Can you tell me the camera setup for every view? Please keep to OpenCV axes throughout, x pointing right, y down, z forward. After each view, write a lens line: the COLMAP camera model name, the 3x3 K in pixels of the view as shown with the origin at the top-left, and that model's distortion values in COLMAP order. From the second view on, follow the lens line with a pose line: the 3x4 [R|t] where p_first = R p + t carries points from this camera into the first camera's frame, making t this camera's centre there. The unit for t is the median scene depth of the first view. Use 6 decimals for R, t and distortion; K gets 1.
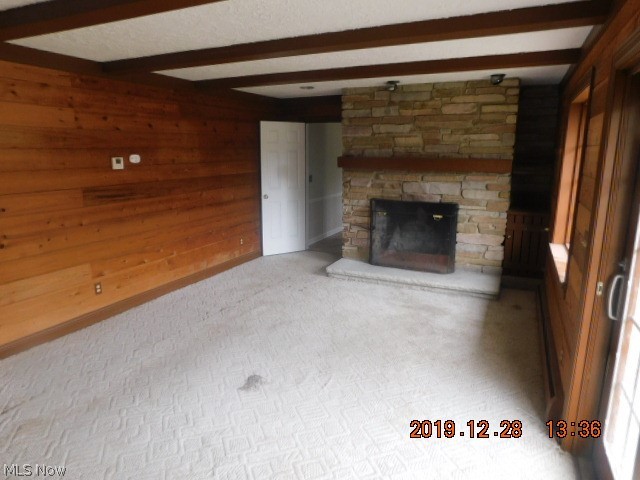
lens RADIAL K [[424.0, 0, 318.4], [0, 424.0, 238.2], [0, 0, 1]] dist [-0.069025, 0.054924]
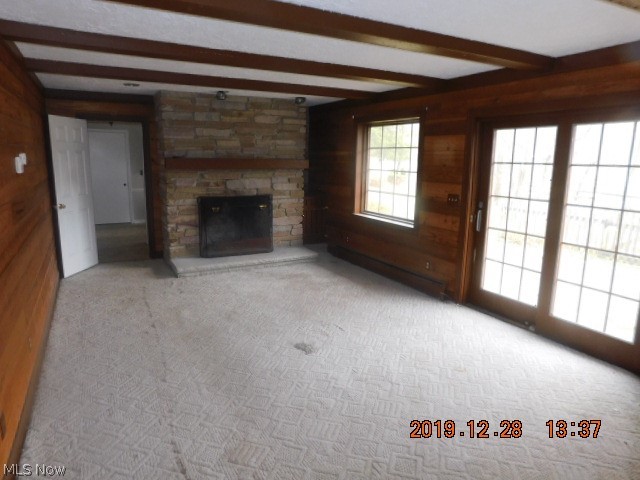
lens RADIAL K [[424.0, 0, 318.4], [0, 424.0, 238.2], [0, 0, 1]] dist [-0.069025, 0.054924]
pose [[0.585550, -0.147097, 0.797178, -0.604338], [0.153064, 0.985772, 0.069467, -0.020231], [-0.796054, 0.081343, 0.599734, 0.139420]]
